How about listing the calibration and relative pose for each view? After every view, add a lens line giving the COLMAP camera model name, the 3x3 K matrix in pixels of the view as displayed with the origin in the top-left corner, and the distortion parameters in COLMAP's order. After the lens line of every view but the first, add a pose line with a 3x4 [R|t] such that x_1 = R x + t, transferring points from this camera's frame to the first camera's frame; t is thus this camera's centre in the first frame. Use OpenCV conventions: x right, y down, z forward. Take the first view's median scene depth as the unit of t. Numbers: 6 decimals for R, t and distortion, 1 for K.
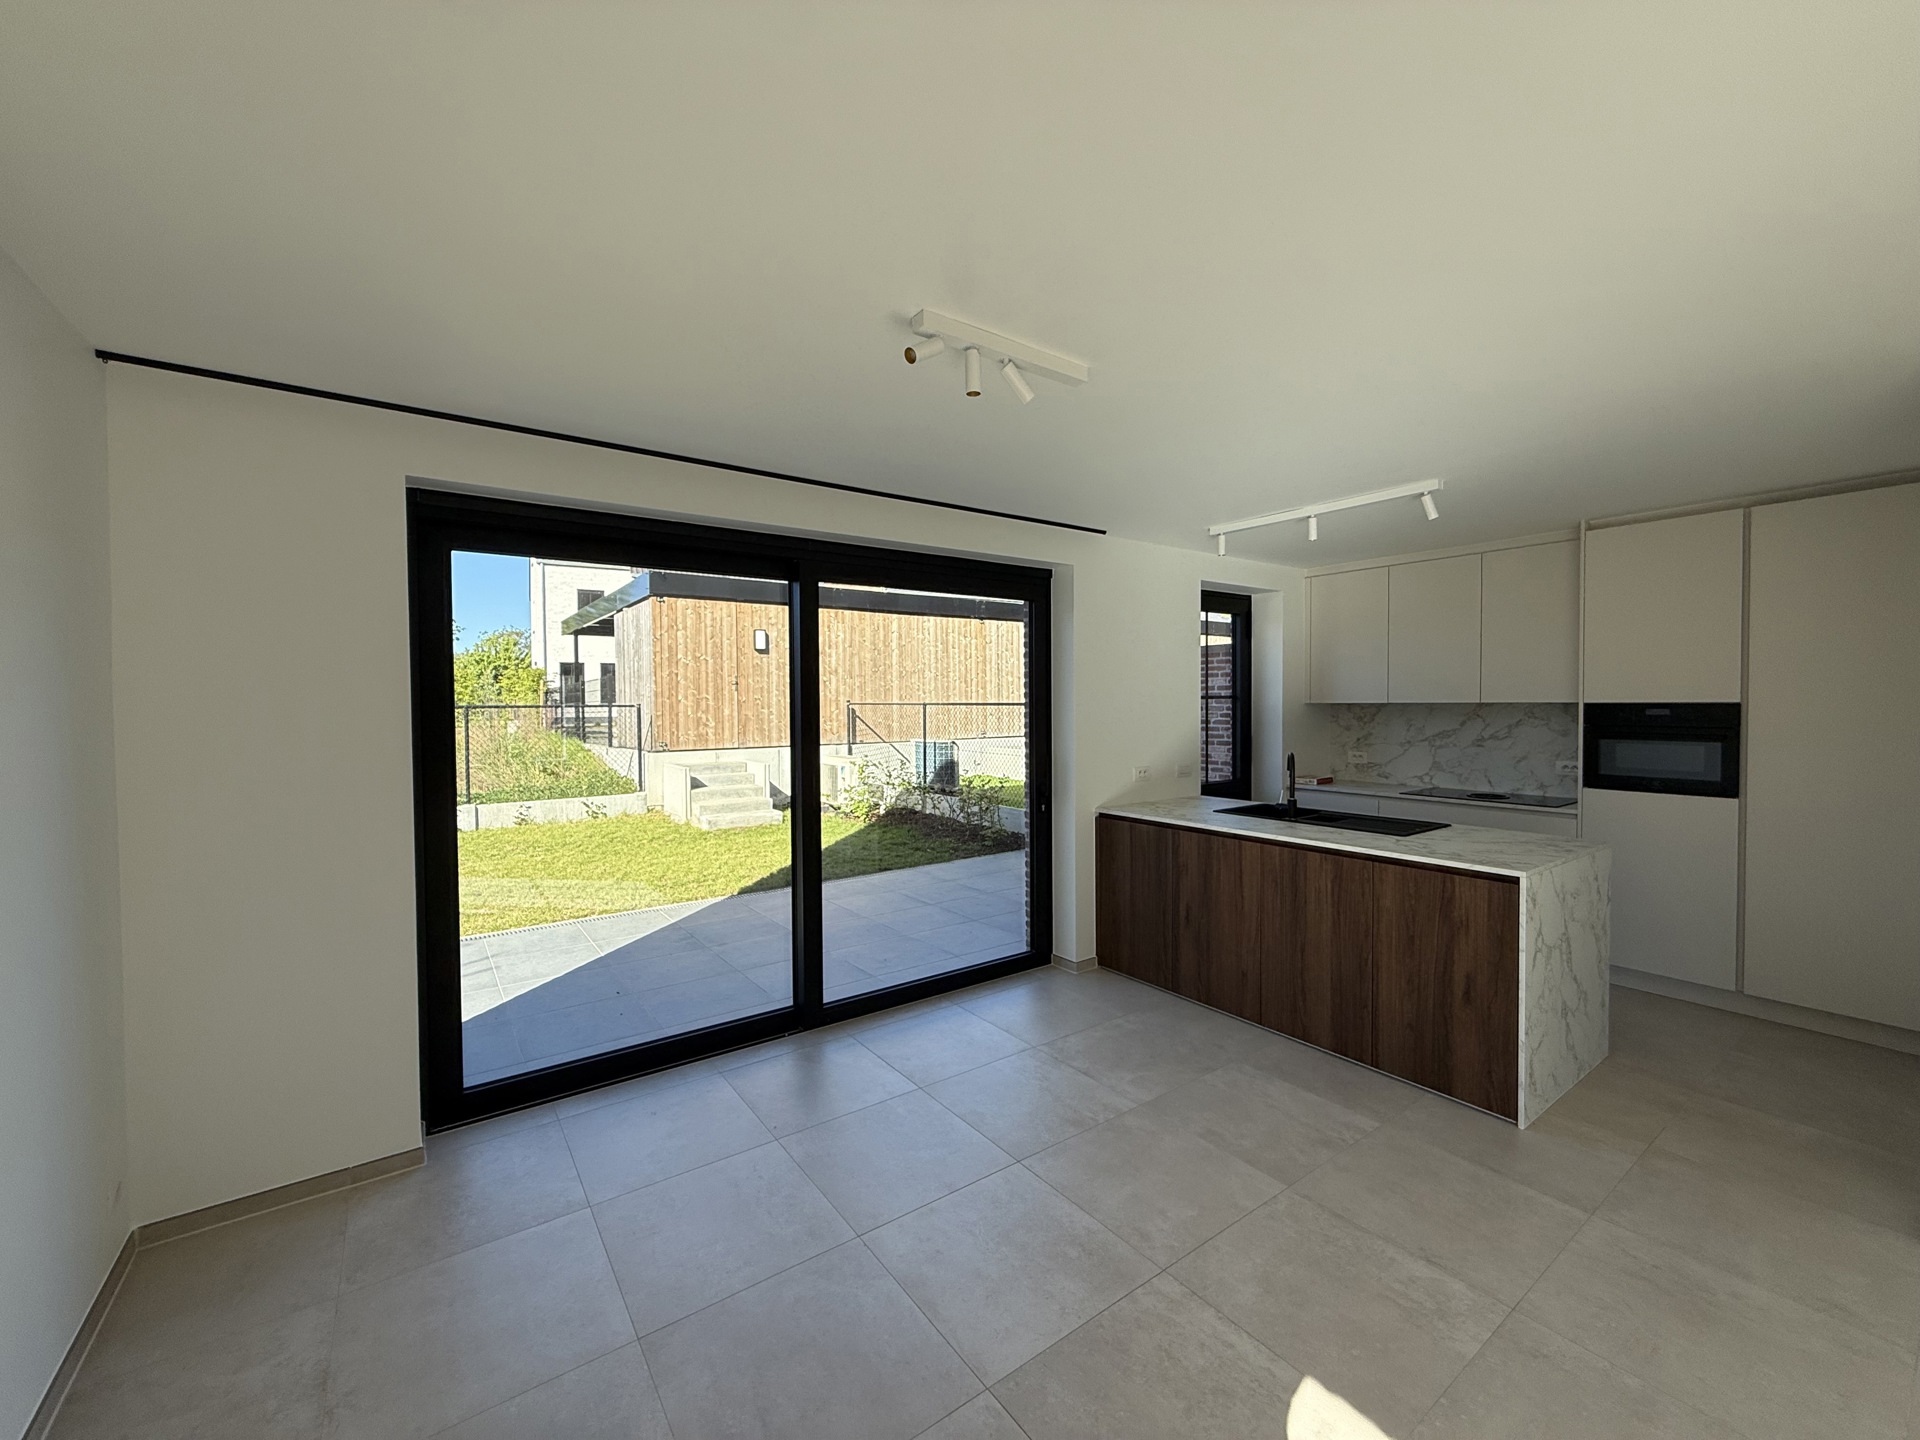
lens RADIAL K [[763.4, 0, 955.5], [0, 763.4, 721.1], [0, 0, 1]] dist [-0.001287, 0.000379]
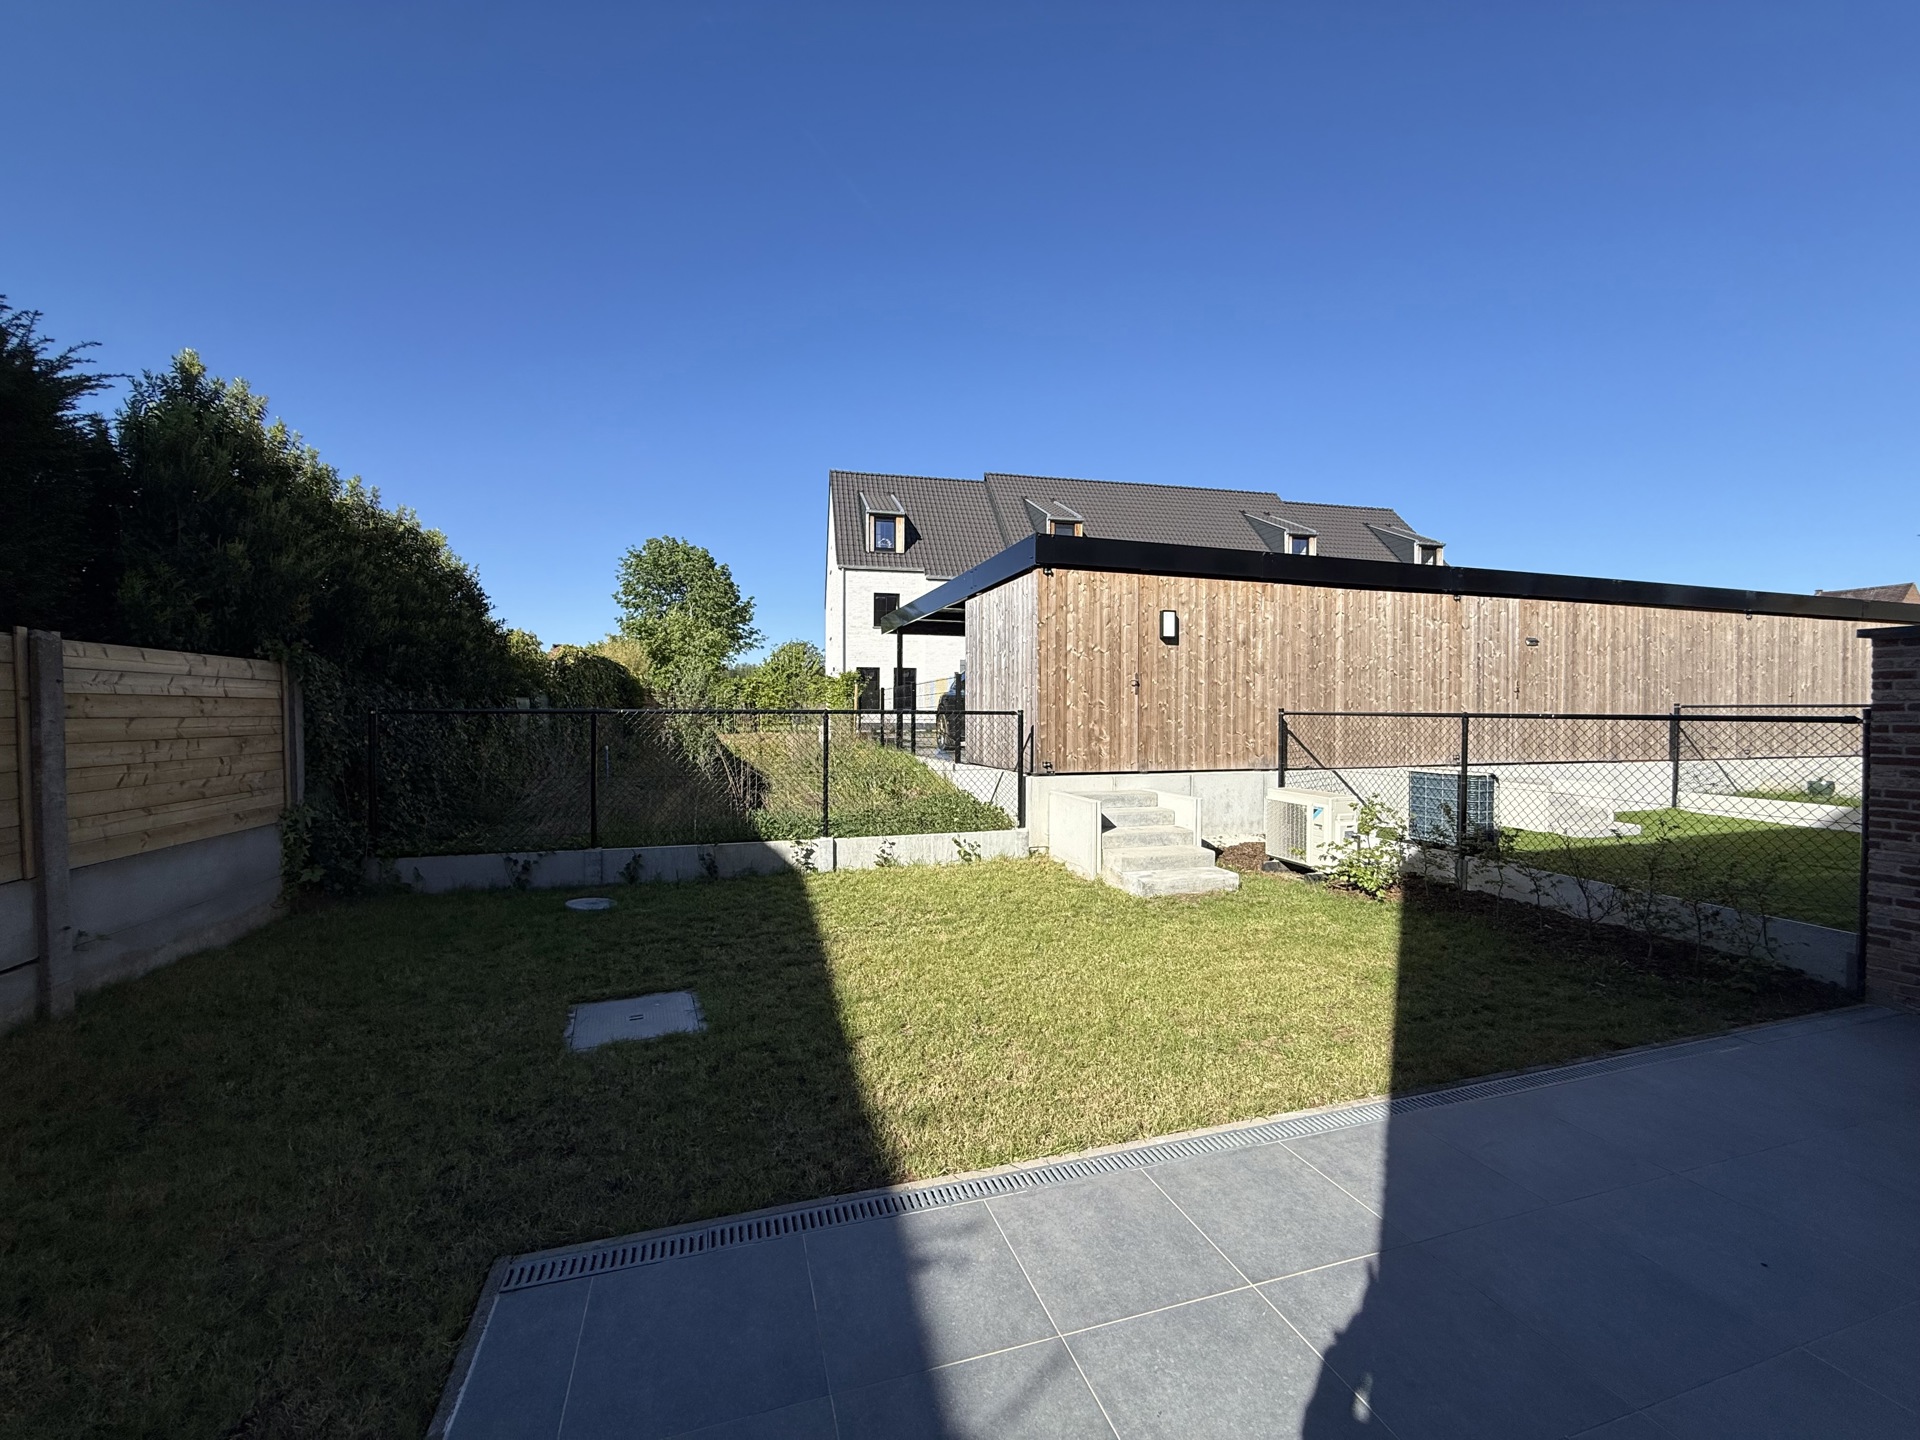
lens RADIAL K [[763.4, 0, 955.0], [0, 763.4, 713.4], [0, 0, 1]] dist [-0.001287, 0.000379]
pose [[0.951478, 0.012590, -0.307459, -0.512818], [-0.019140, 0.999649, -0.018300, -0.009486], [0.307120, 0.023296, 0.951385, 0.555596]]
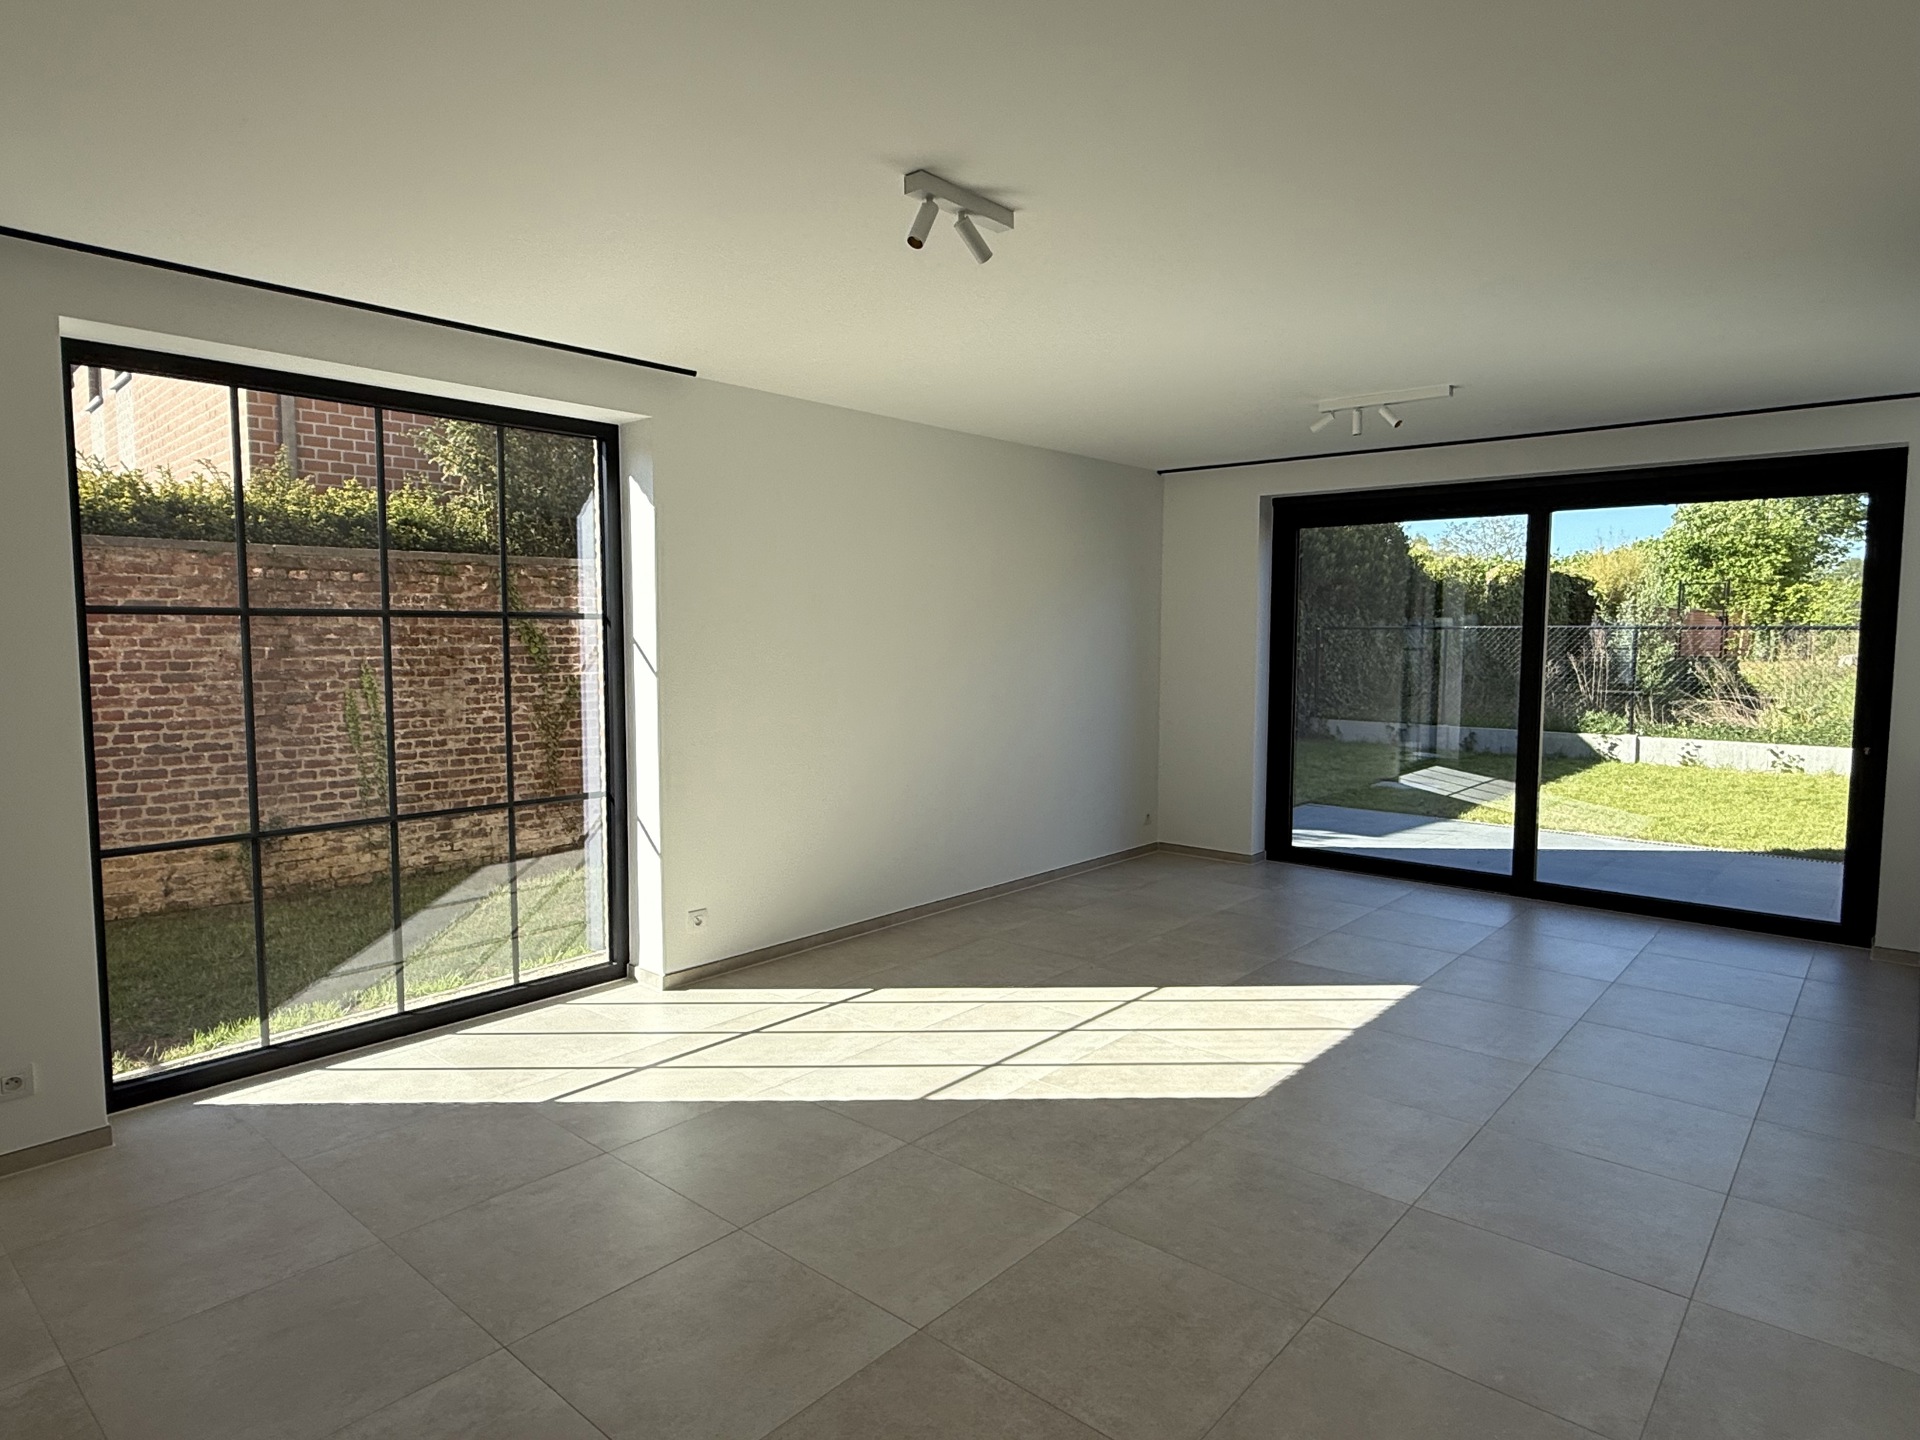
lens RADIAL K [[1110.4, 0, 956.2], [0, 1110.4, 725.3], [0, 0, 1]] dist [-0.000523, 0.000307]
pose [[0.229775, 0.091100, -0.968971, 0.855530], [-0.028427, 0.995813, 0.086882, 0.010973], [0.972828, 0.007581, 0.231403, -0.167096]]
